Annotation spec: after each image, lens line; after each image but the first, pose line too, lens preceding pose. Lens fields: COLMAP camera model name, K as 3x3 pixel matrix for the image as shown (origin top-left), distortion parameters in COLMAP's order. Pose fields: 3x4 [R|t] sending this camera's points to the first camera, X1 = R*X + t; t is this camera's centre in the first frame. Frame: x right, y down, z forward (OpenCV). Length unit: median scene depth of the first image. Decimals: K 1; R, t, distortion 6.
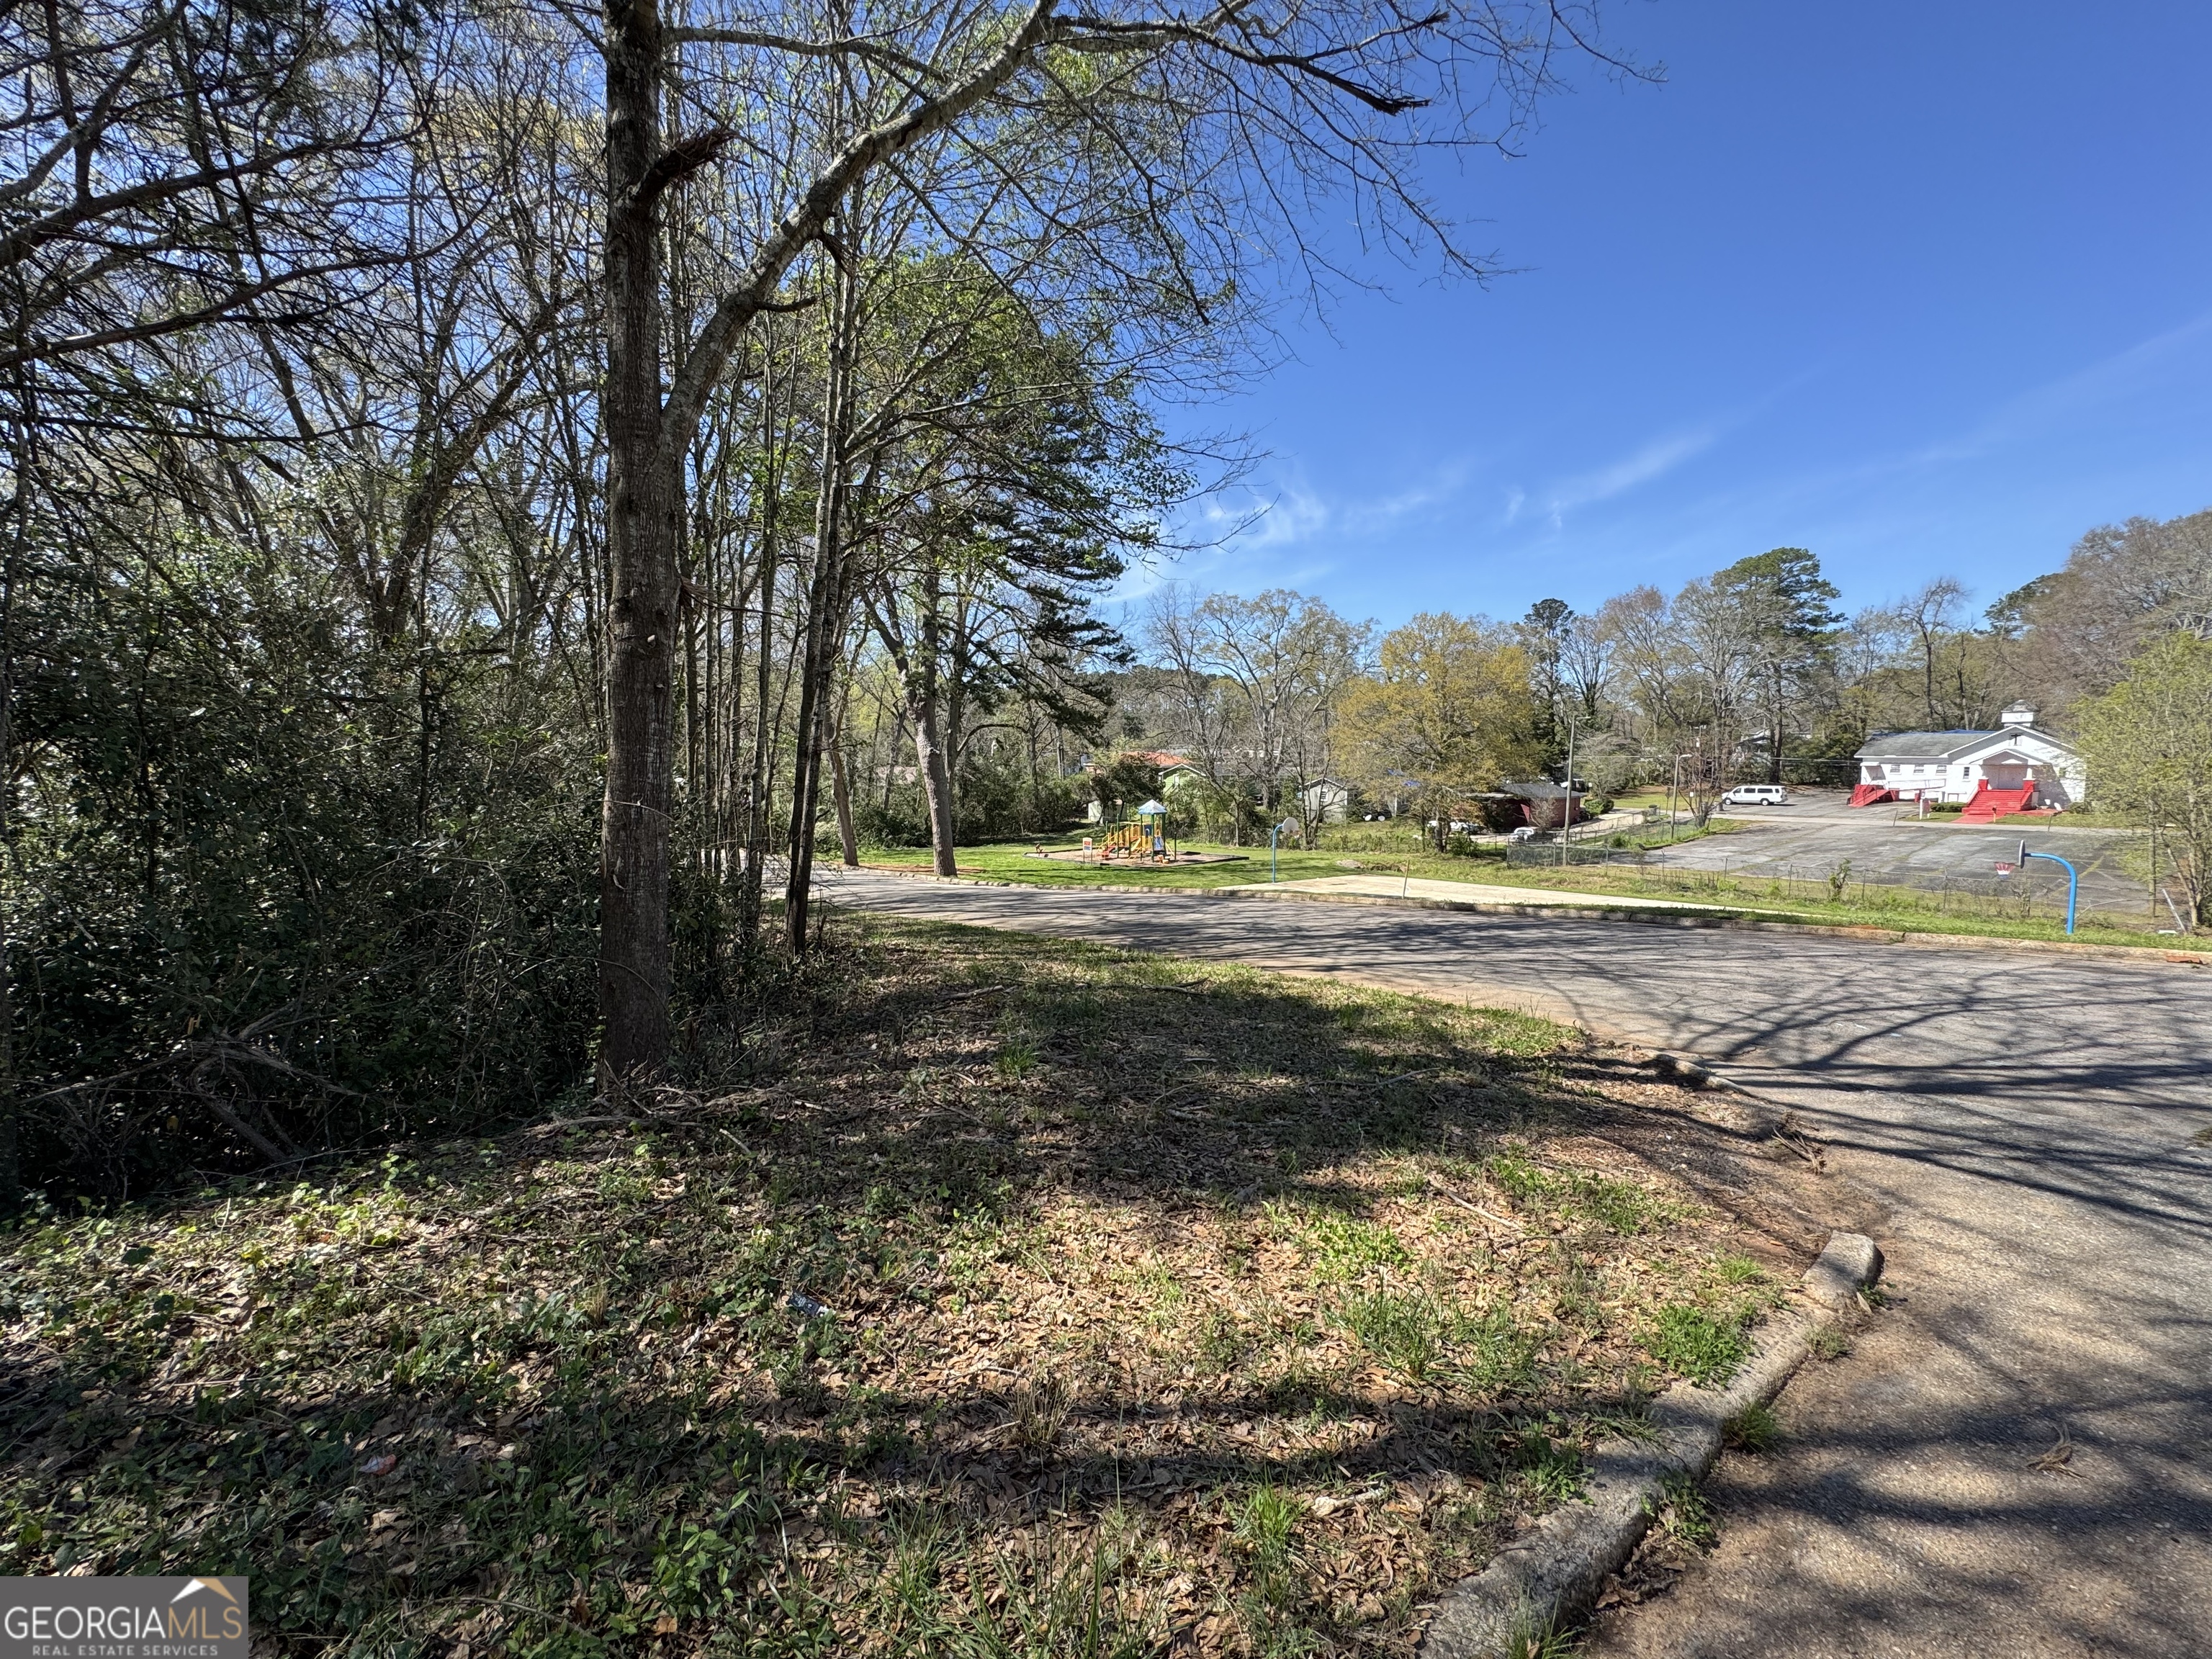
lens RADIAL K [[887.4, 0, 1101.7], [0, 887.4, 824.1], [0, 0, 1]] dist [-0.001986, -0.000334]
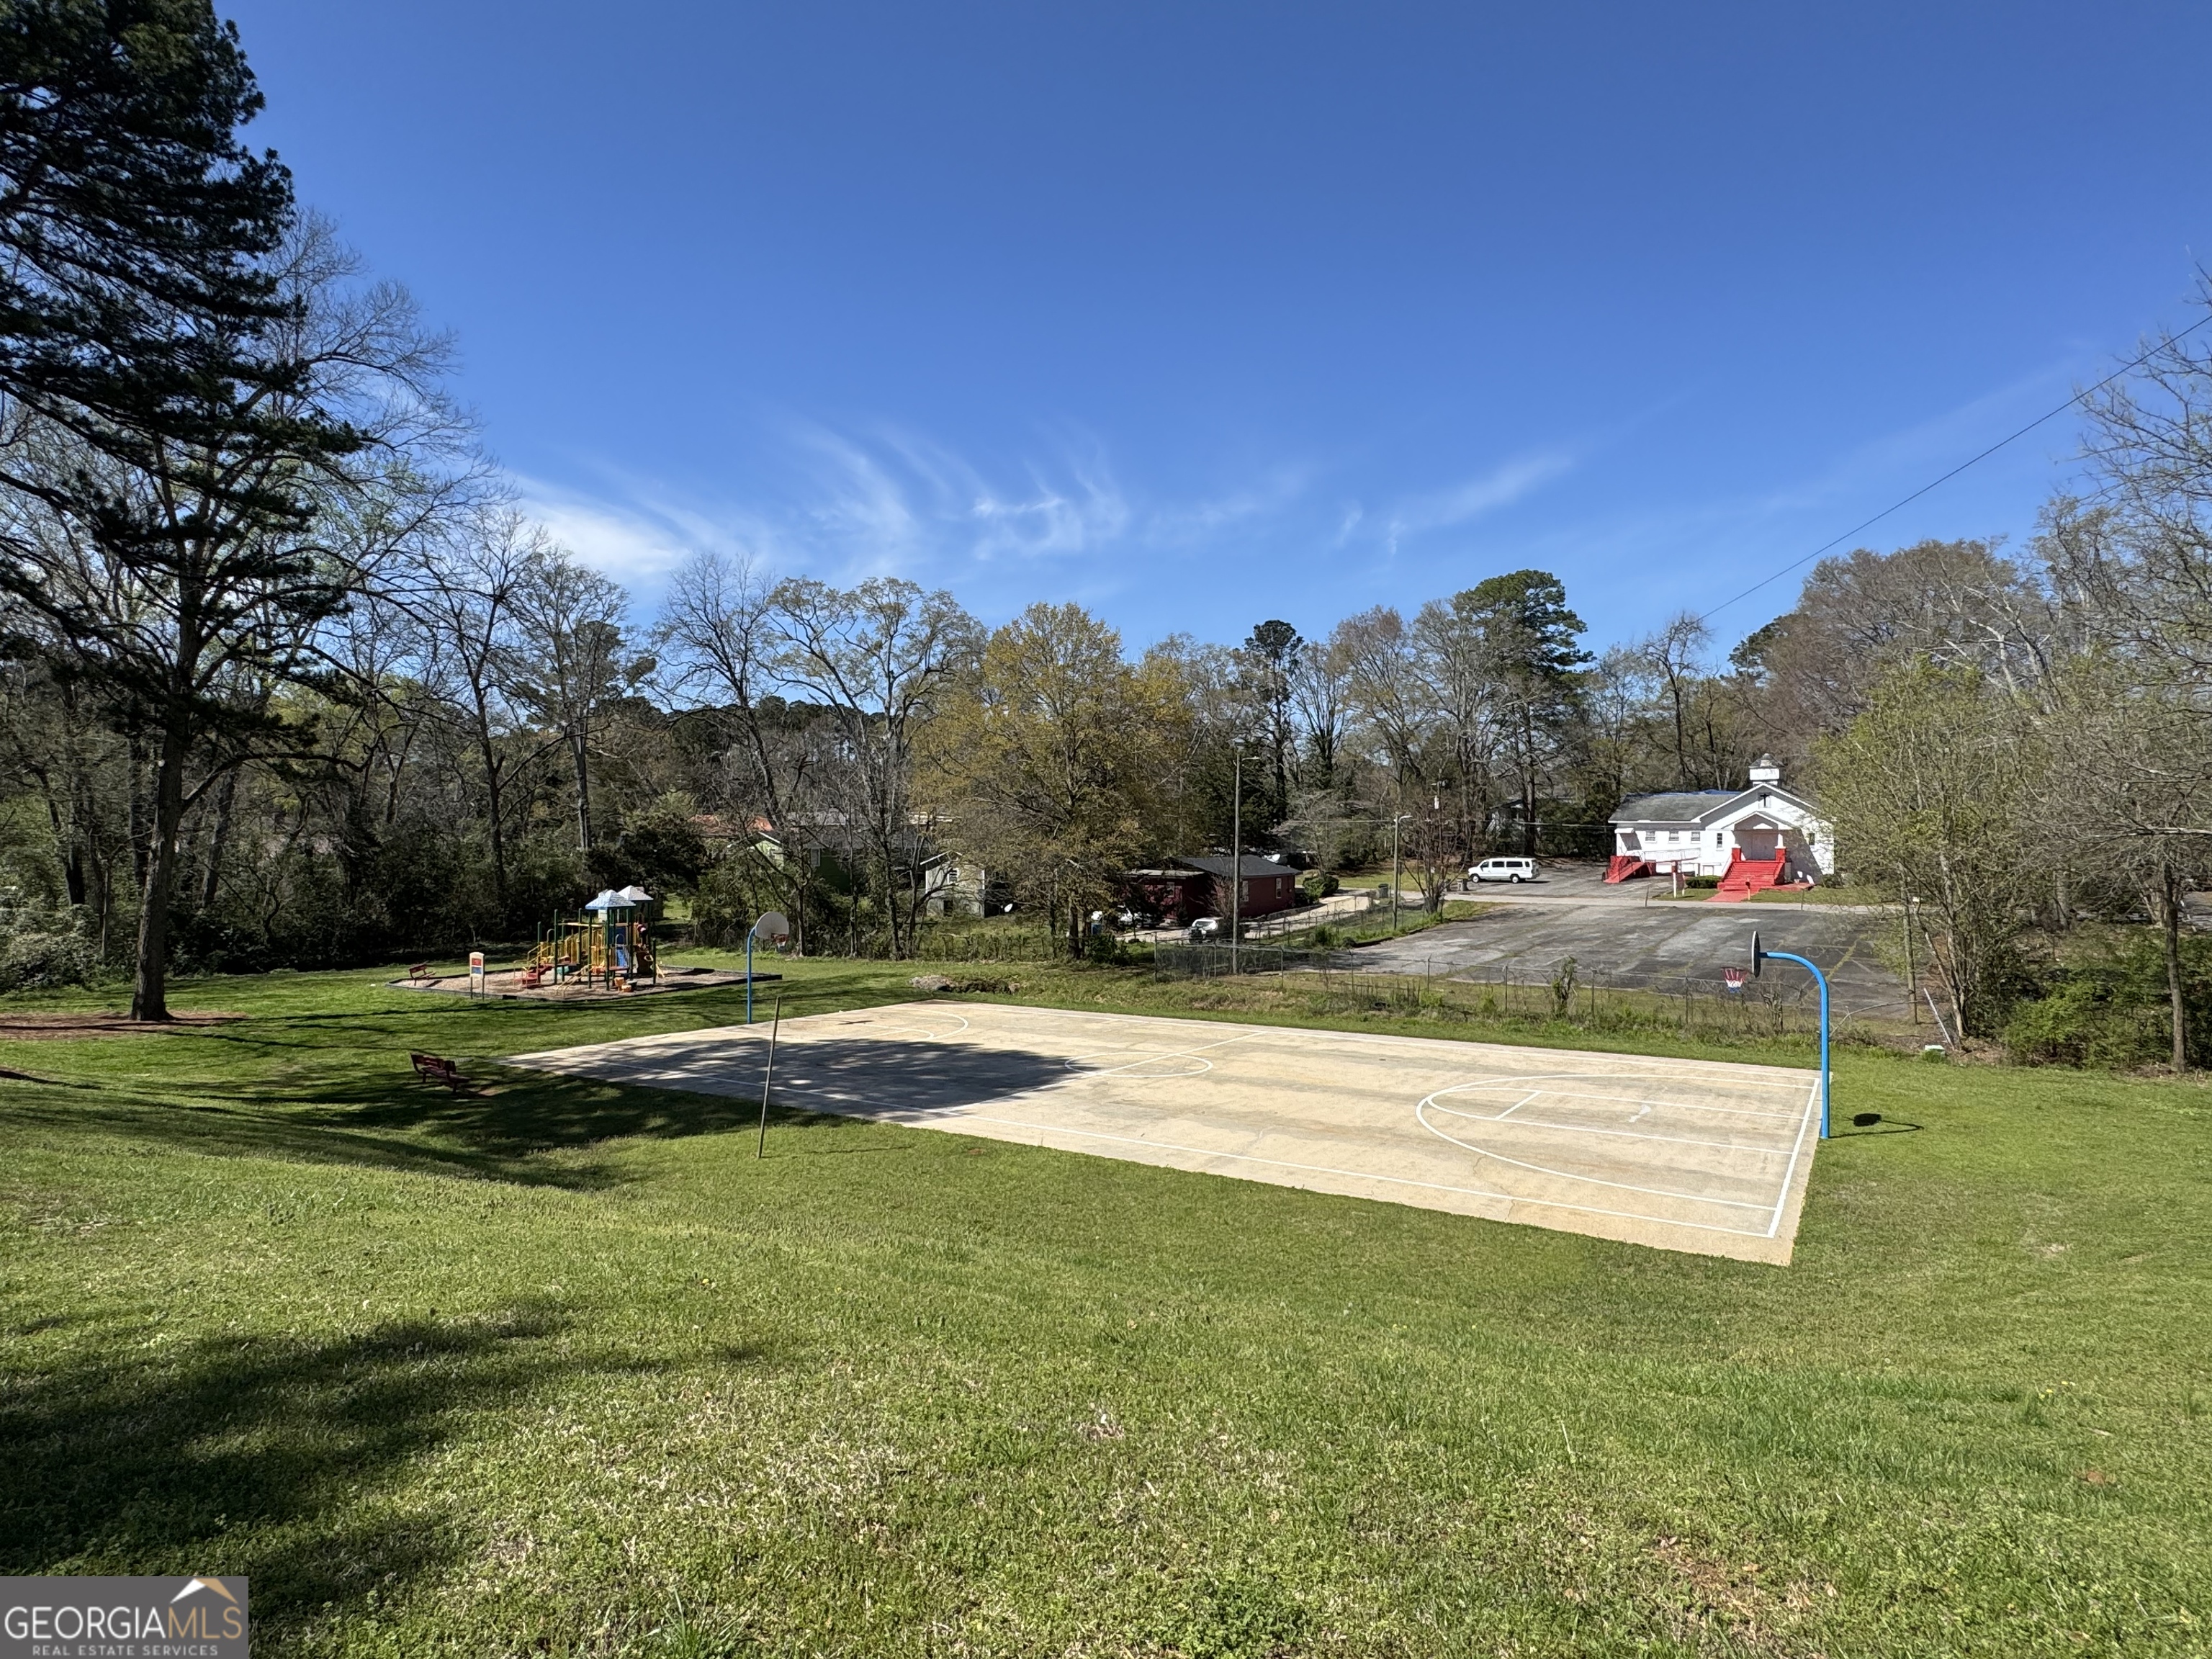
lens RADIAL K [[1158.0, 0, 1109.5], [0, 1158.0, 834.1], [0, 0, 1]] dist [-0.012309, 0.000741]
pose [[0.961818, -0.000941, 0.273689, 0.123172], [0.020426, 0.997452, -0.068352, -0.001354], [-0.272928, 0.071332, 0.959386, 0.111206]]
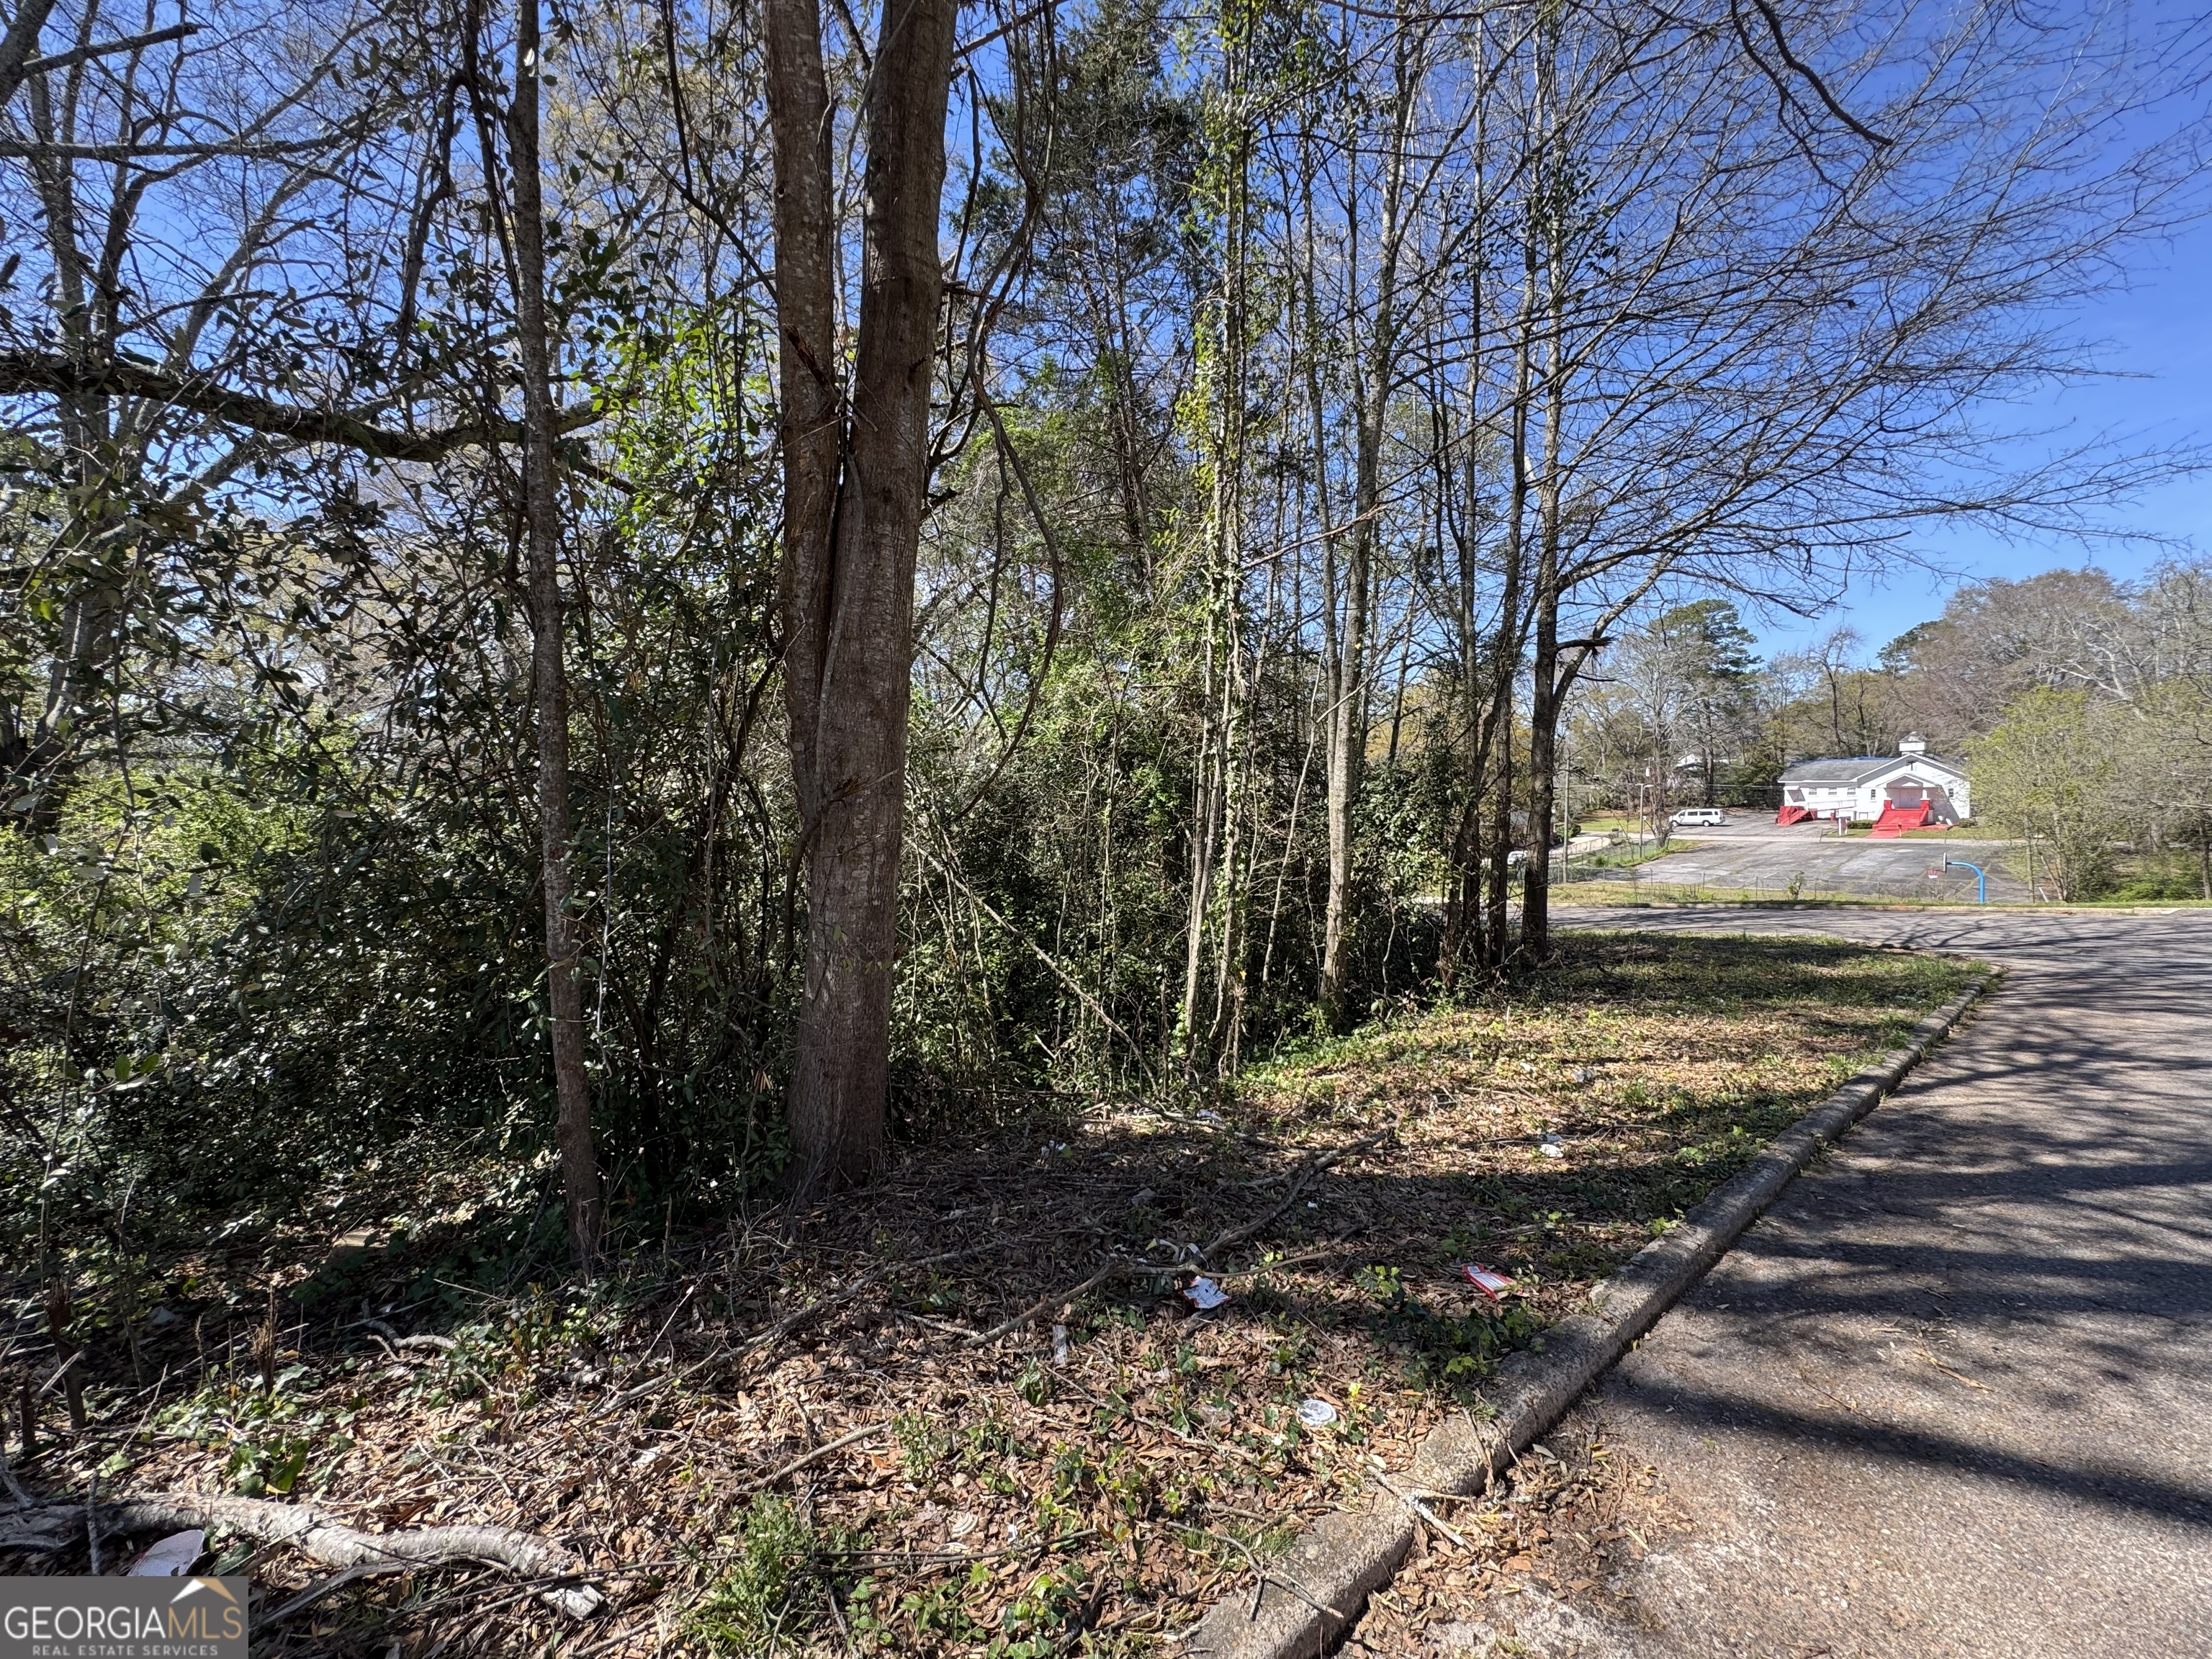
lens RADIAL K [[887.4, 0, 1101.5], [0, 887.4, 824.2], [0, 0, 1]] dist [-0.001986, -0.000334]
pose [[0.997296, -0.022999, 0.069794, -0.109681], [0.025481, 0.999067, -0.034880, -0.003855], [-0.068927, 0.036564, 0.996951, -0.083535]]
